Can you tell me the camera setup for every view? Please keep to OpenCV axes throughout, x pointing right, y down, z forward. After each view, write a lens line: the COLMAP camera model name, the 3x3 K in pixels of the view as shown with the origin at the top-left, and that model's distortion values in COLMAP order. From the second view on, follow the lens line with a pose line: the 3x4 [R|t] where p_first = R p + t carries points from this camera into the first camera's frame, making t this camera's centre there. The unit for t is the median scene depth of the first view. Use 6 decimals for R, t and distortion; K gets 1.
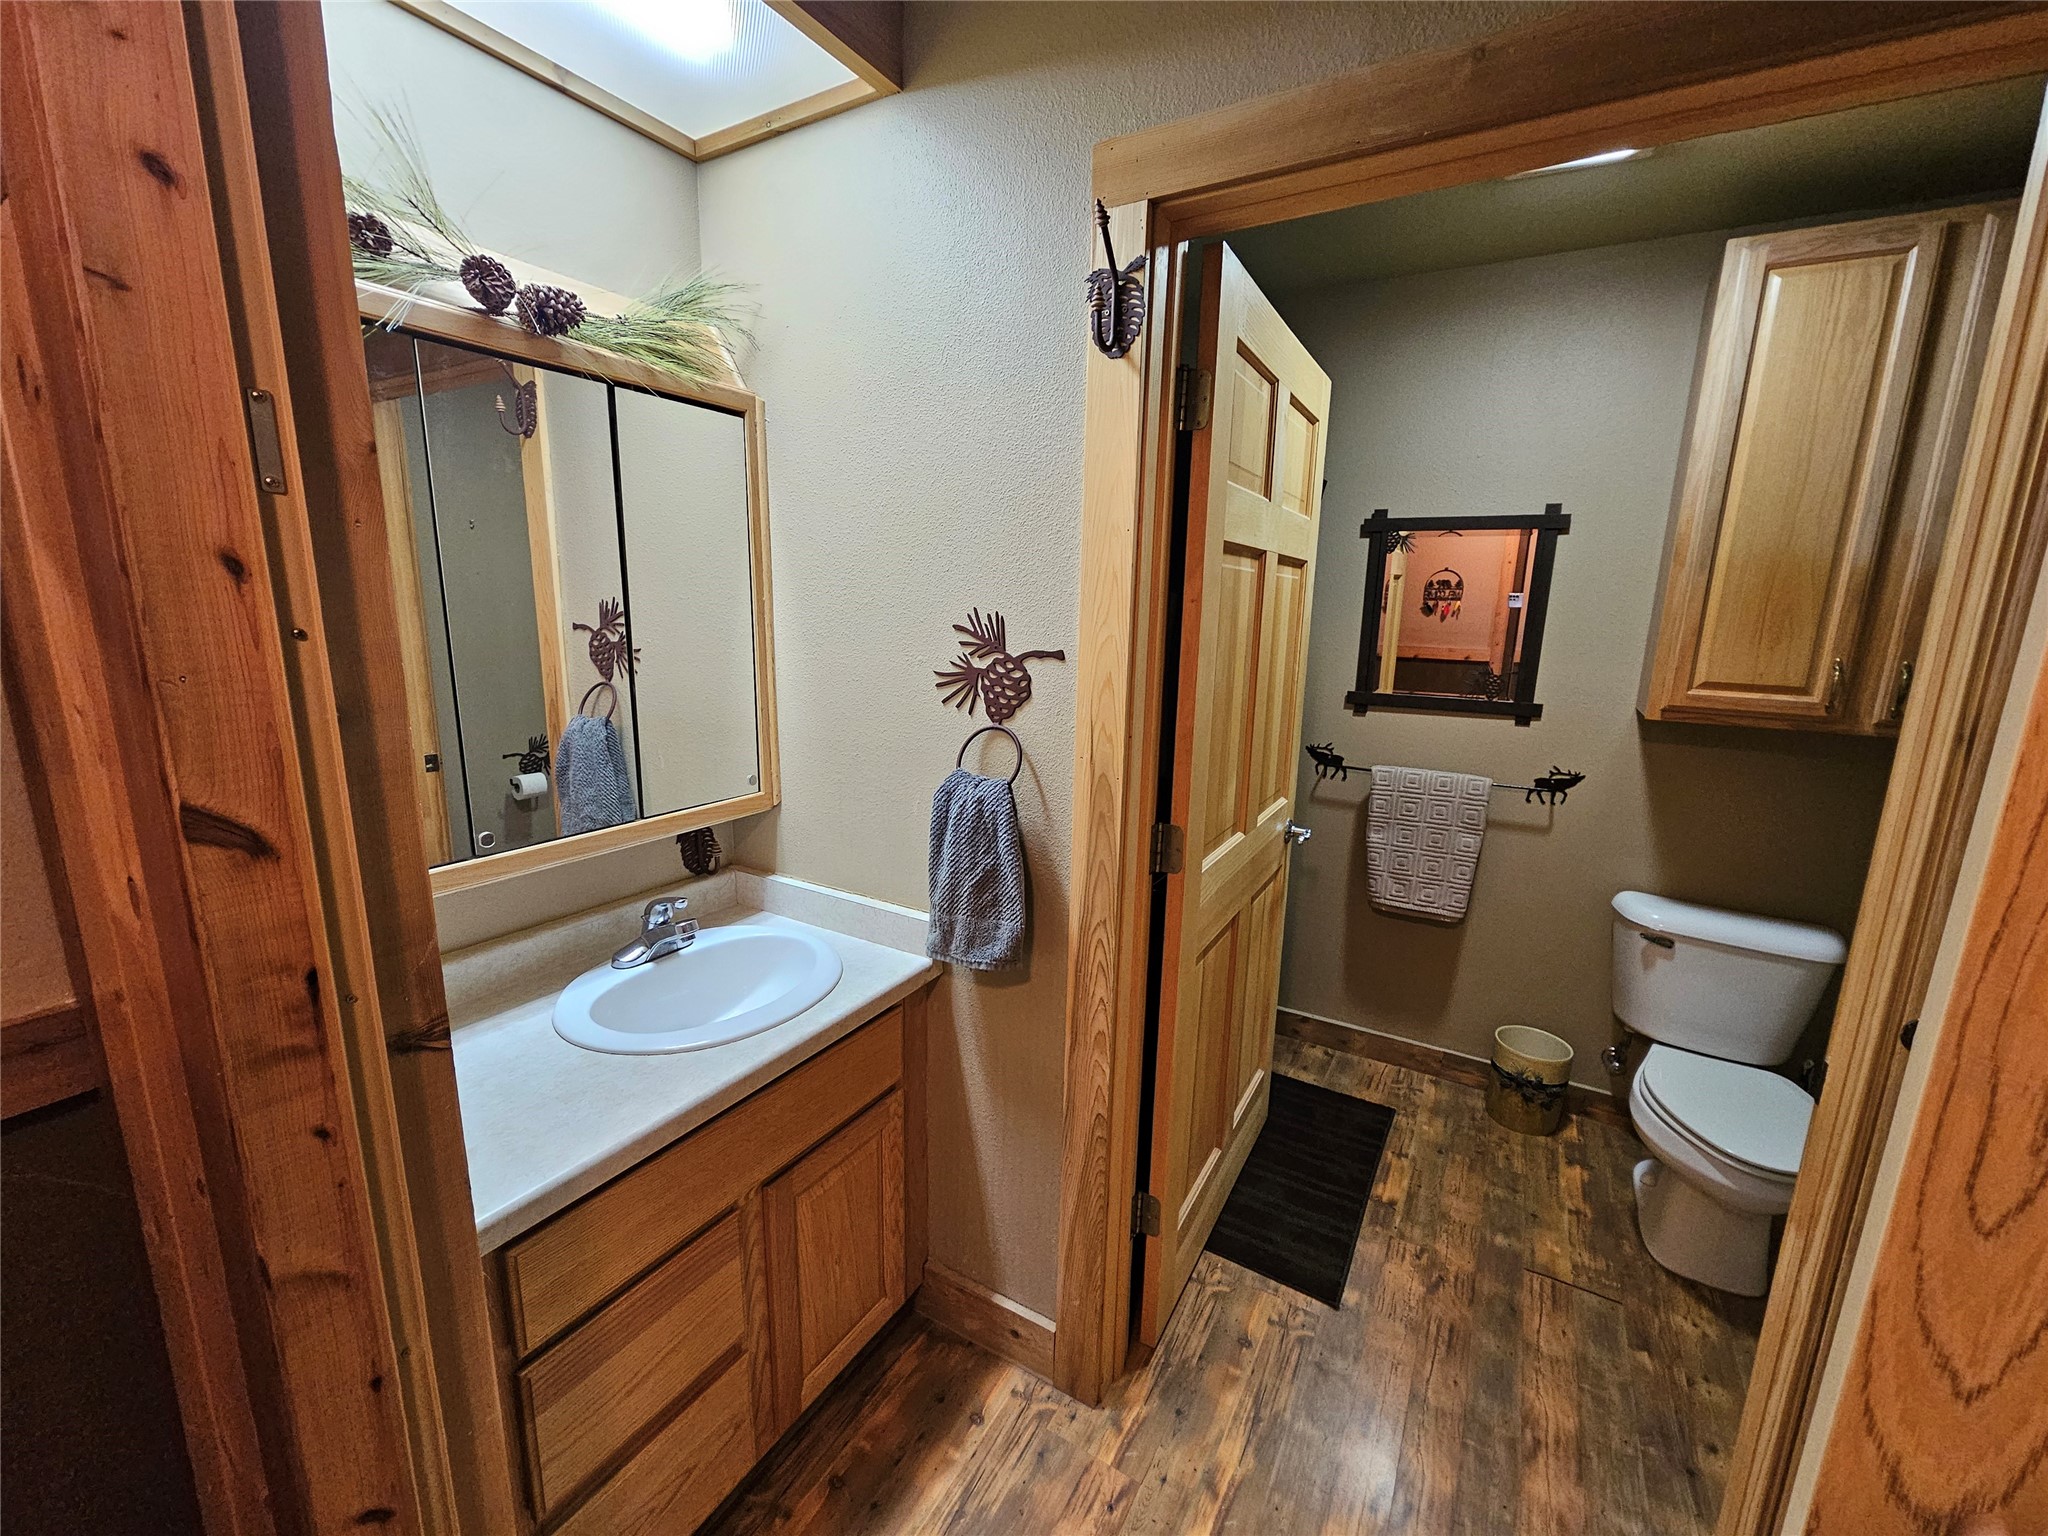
lens RADIAL K [[838.4, 0, 1027.9], [0, 838.4, 776.9], [0, 0, 1]] dist [-0.003948, -0.000292]
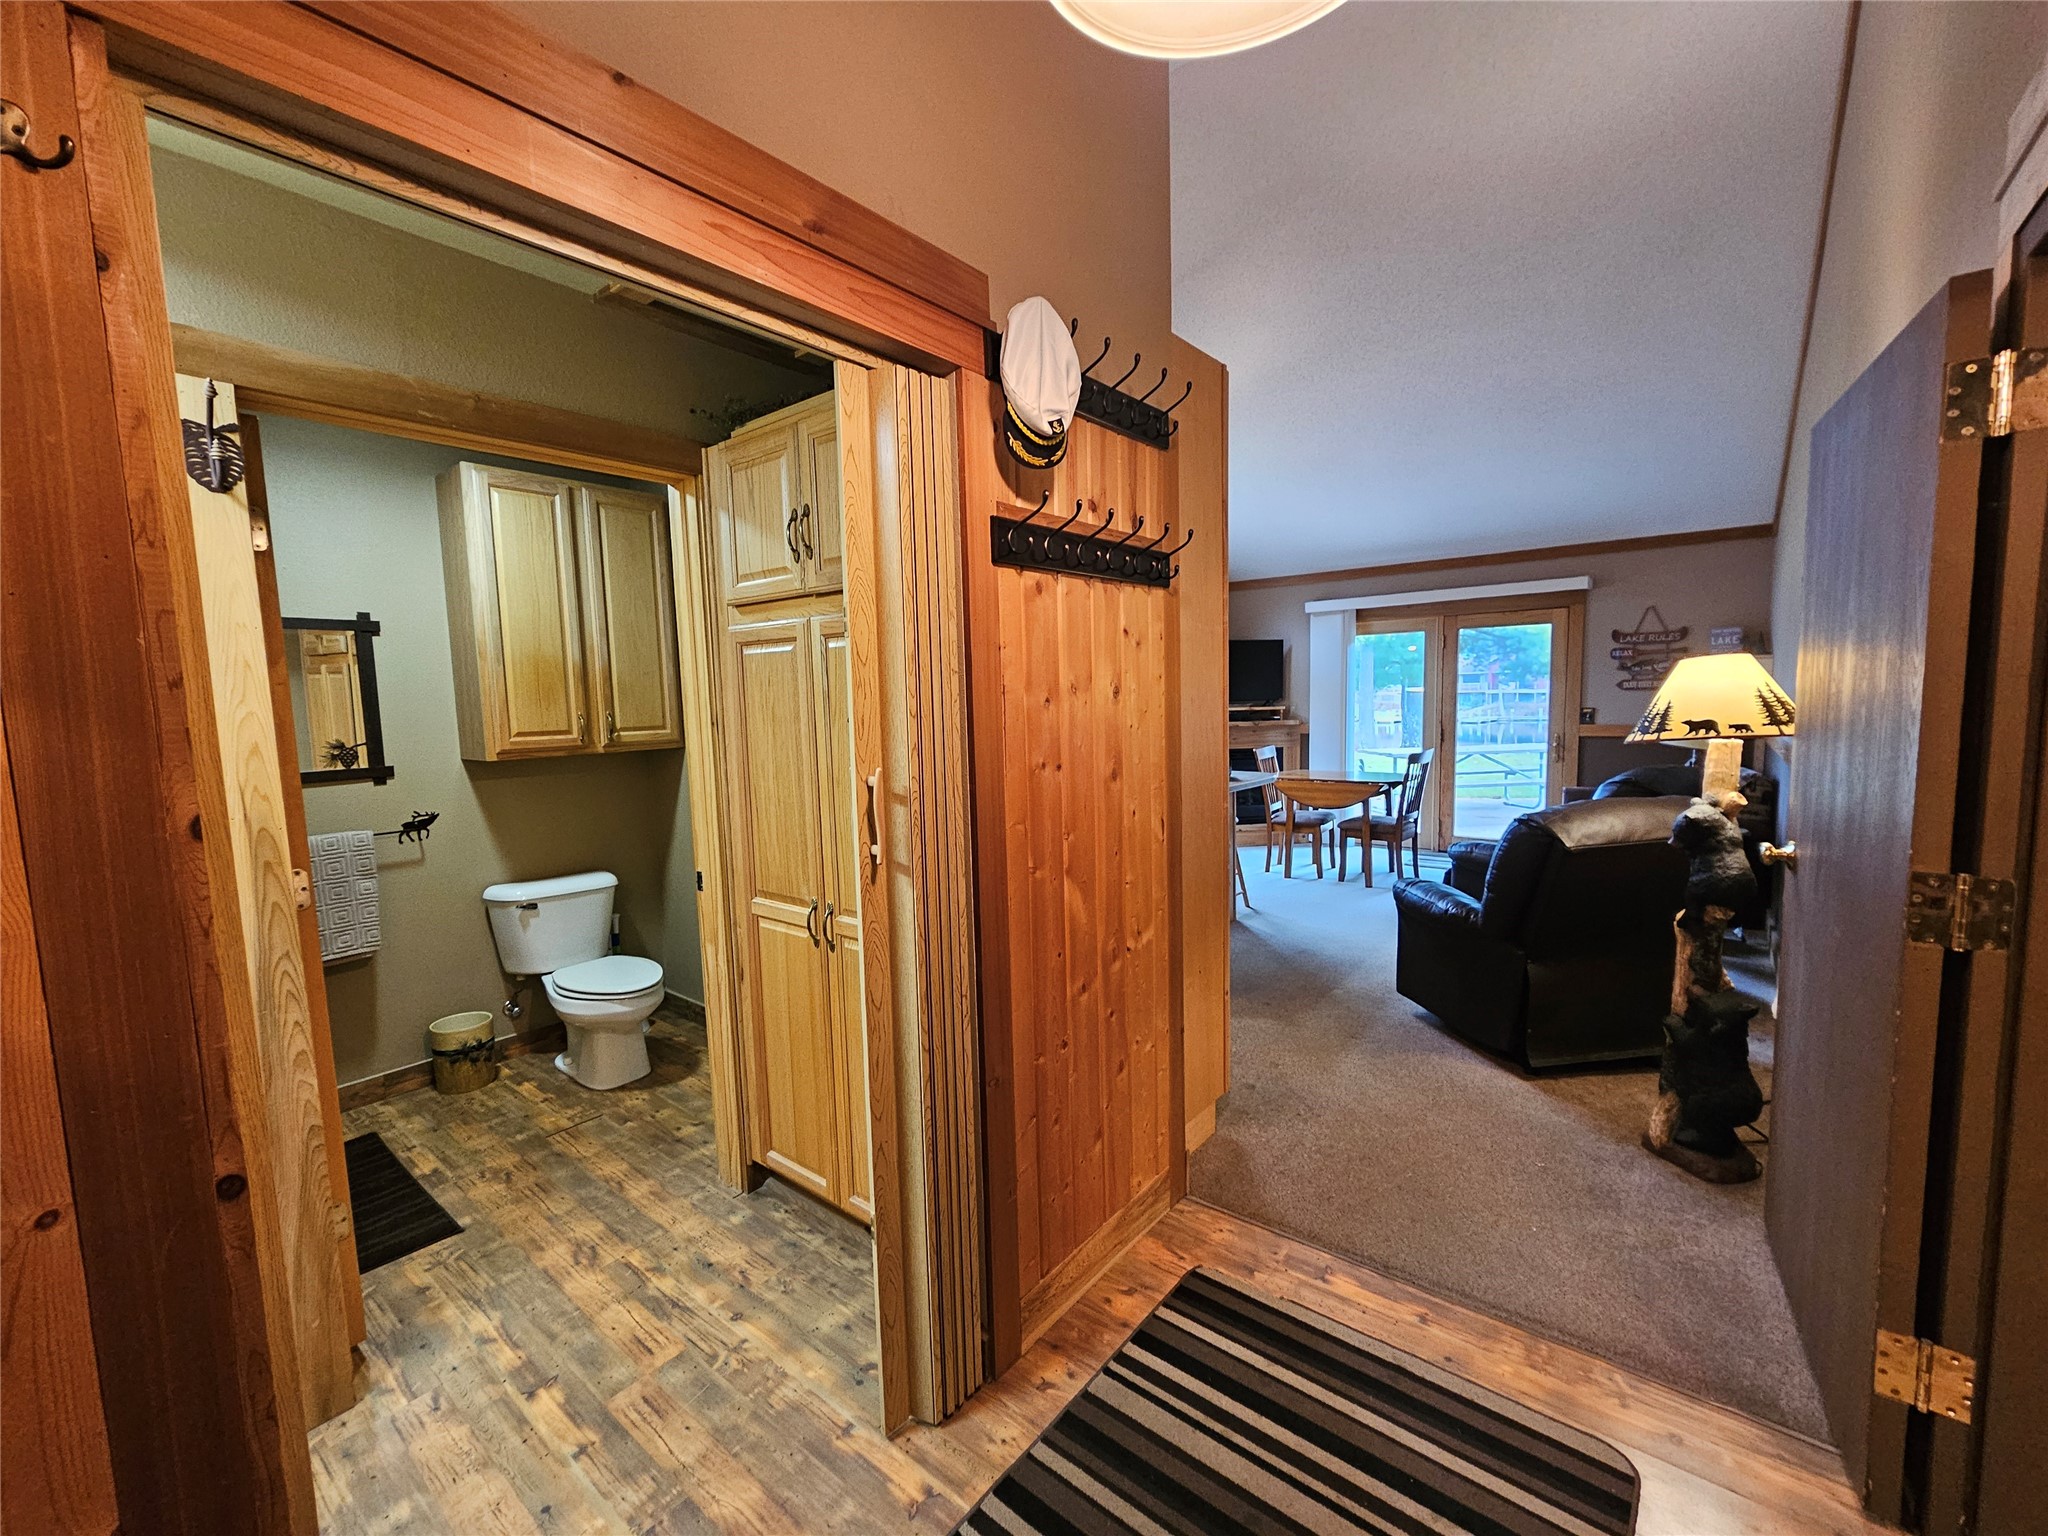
lens RADIAL K [[838.4, 0, 1027.9], [0, 838.4, 776.9], [0, 0, 1]] dist [-0.003948, -0.000292]
pose [[0.139822, -0.125937, 0.982135, -0.565505], [0.232981, 0.968216, 0.090984, 0.043950], [-0.962377, 0.216098, 0.164718, -0.155125]]
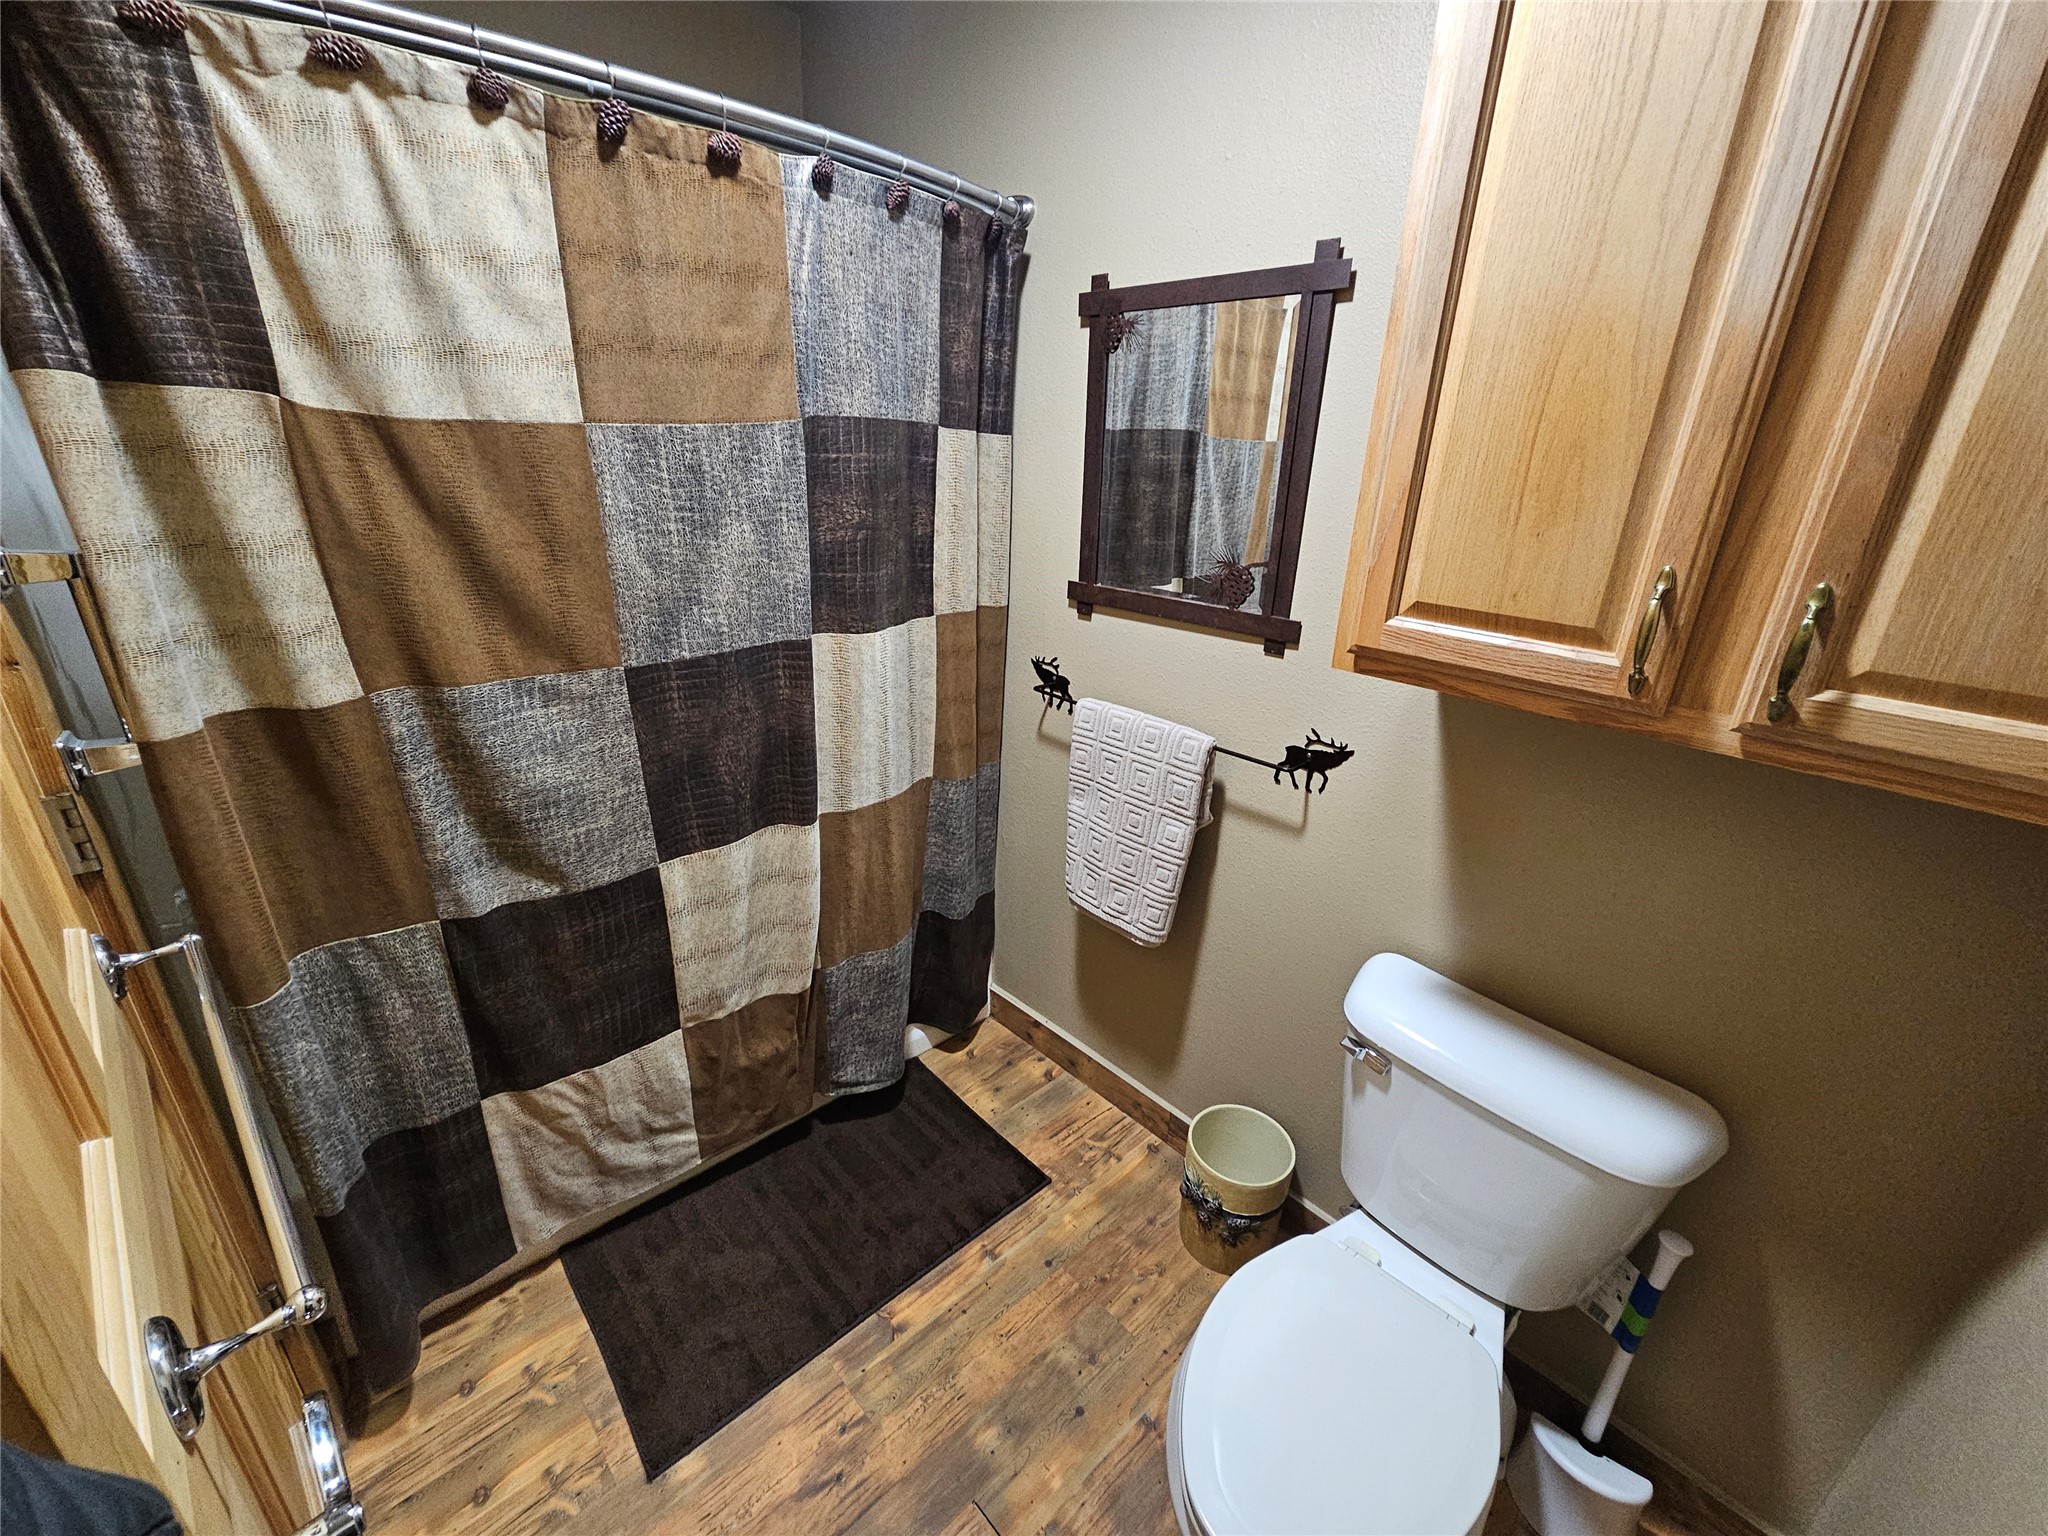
lens RADIAL K [[838.4, 0, 1027.9], [0, 838.4, 776.9], [0, 0, 1]] dist [-0.003948, -0.000292]
pose [[0.959426, 0.112359, -0.258605, 0.666135], [-0.069922, 0.983334, 0.167827, -0.072699], [0.273152, -0.142935, 0.951293, 0.424523]]
